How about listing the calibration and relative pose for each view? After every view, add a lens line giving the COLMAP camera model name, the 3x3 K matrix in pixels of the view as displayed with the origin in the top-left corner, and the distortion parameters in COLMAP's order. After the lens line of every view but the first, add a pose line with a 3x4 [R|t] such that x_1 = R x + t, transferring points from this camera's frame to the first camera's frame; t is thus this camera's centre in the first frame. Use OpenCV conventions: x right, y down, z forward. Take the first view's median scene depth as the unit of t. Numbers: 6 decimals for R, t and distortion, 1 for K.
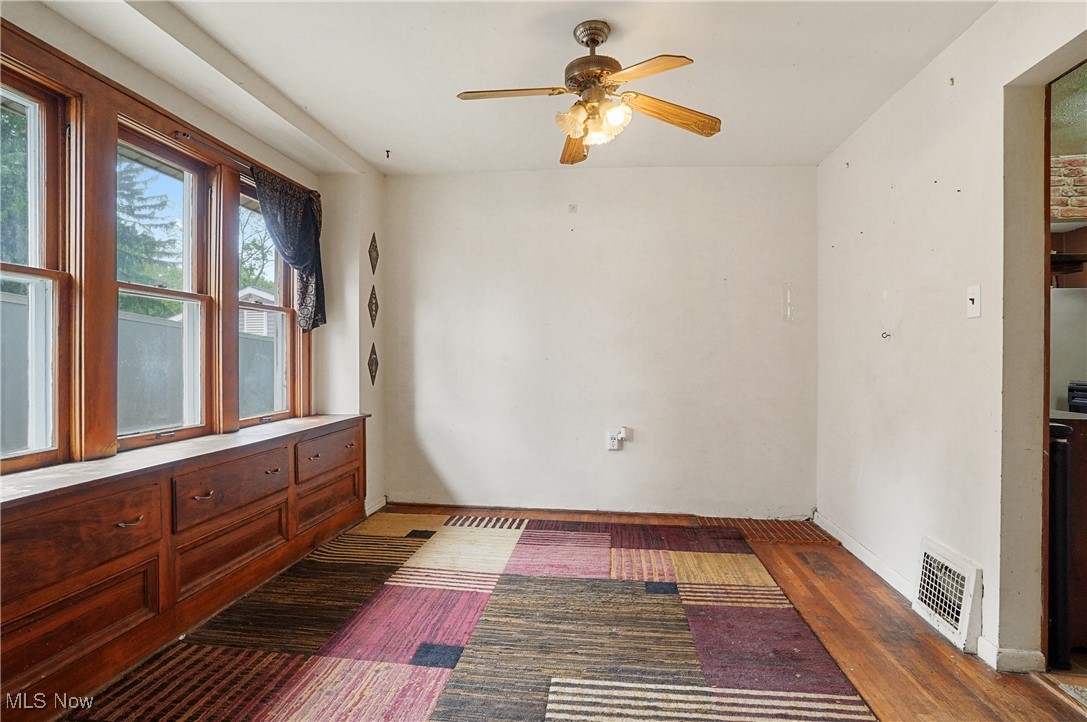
lens RADIAL K [[570.8, 0, 545.2], [0, 570.8, 364.3], [0, 0, 1]] dist [-0.080554, 0.043280]
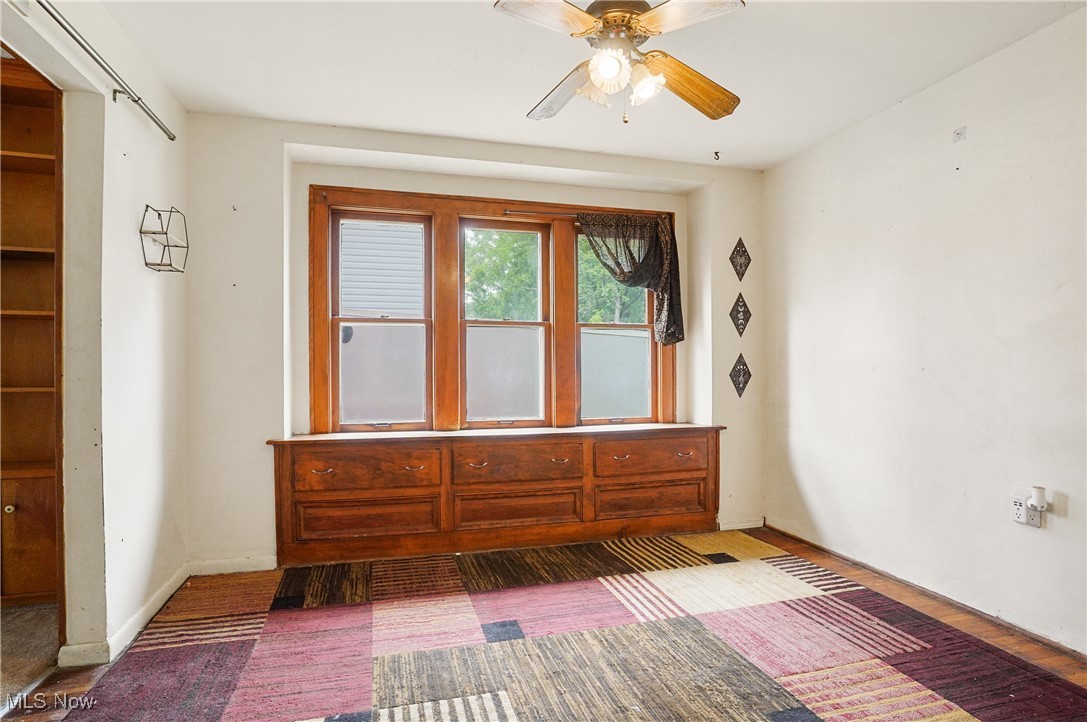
lens RADIAL K [[570.6, 0, 541.8], [0, 570.6, 383.5], [0, 0, 1]] dist [-0.081527, 0.044085]
pose [[0.382577, 0.017398, -0.923760, 0.631827], [-0.007520, 0.999848, 0.015716, 0.001745], [0.923893, 0.000934, 0.382650, 0.458629]]
